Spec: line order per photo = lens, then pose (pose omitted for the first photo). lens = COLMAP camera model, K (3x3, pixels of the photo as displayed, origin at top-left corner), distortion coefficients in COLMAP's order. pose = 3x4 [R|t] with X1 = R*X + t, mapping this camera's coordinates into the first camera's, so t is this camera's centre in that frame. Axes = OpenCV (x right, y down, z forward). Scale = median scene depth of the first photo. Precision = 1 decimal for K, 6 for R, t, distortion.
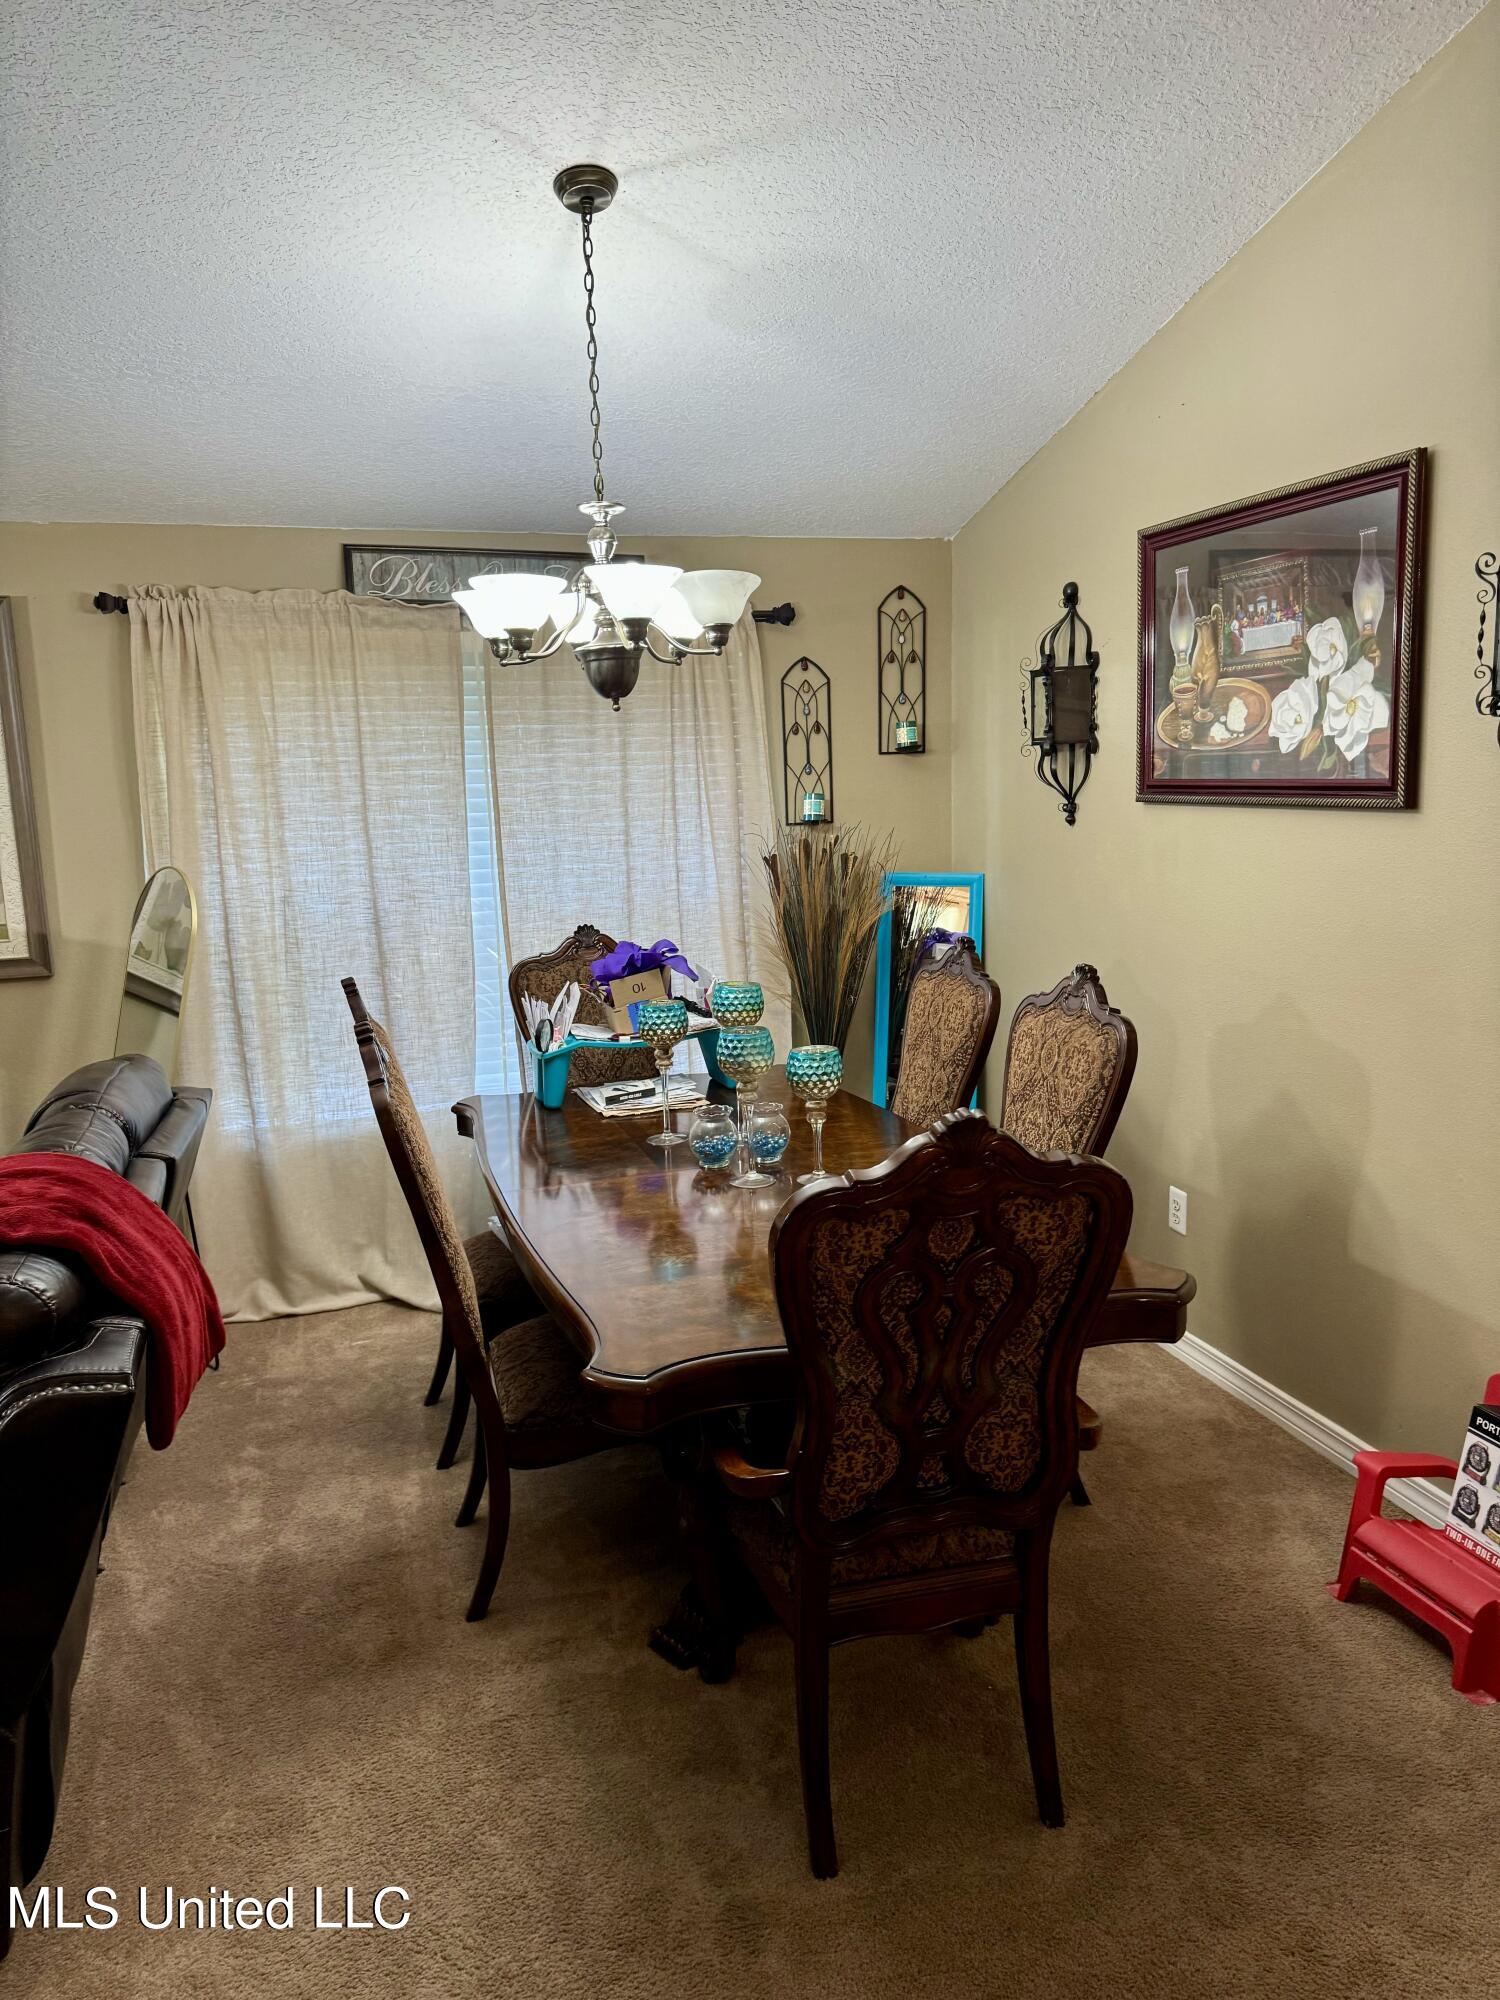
lens RADIAL K [[1420.7, 0, 750.0], [0, 1420.7, 1000.0], [0, 0, 1]] dist [0.071875, -0.002729]
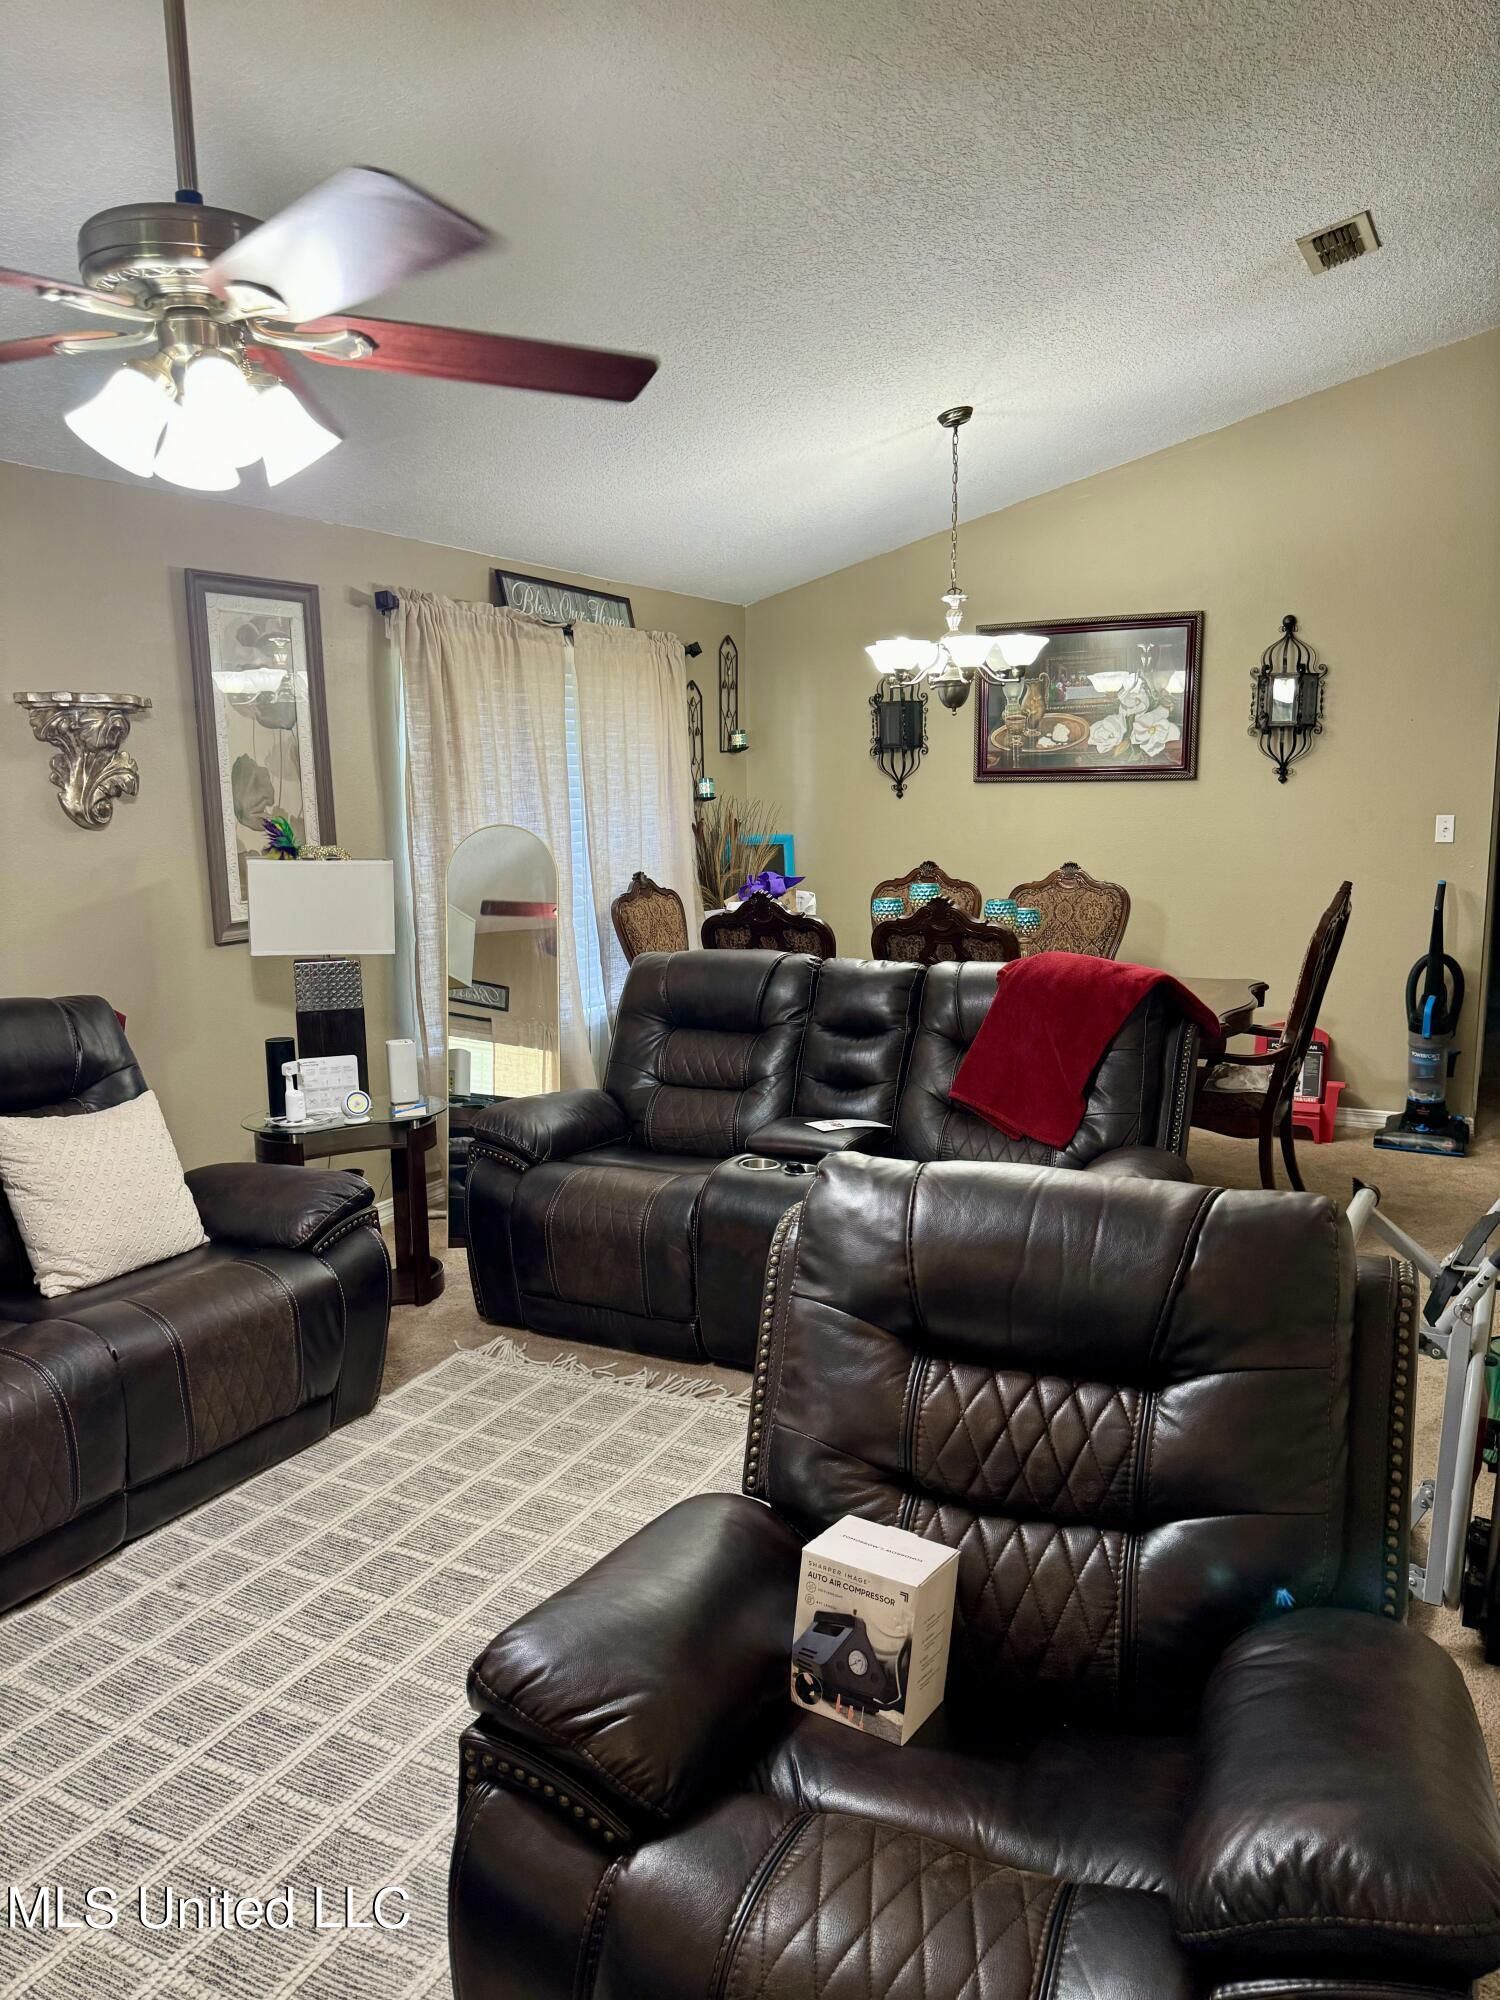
lens RADIAL K [[1401.2, 0, 750.0], [0, 1401.2, 1000.0], [0, 0, 1]] dist [0.178597, 0.000931]
pose [[0.704255, -0.096322, 0.703382, -1.290859], [0.106197, 0.993899, 0.029777, 0.050267], [-0.701959, 0.053726, 0.710188, -0.017269]]
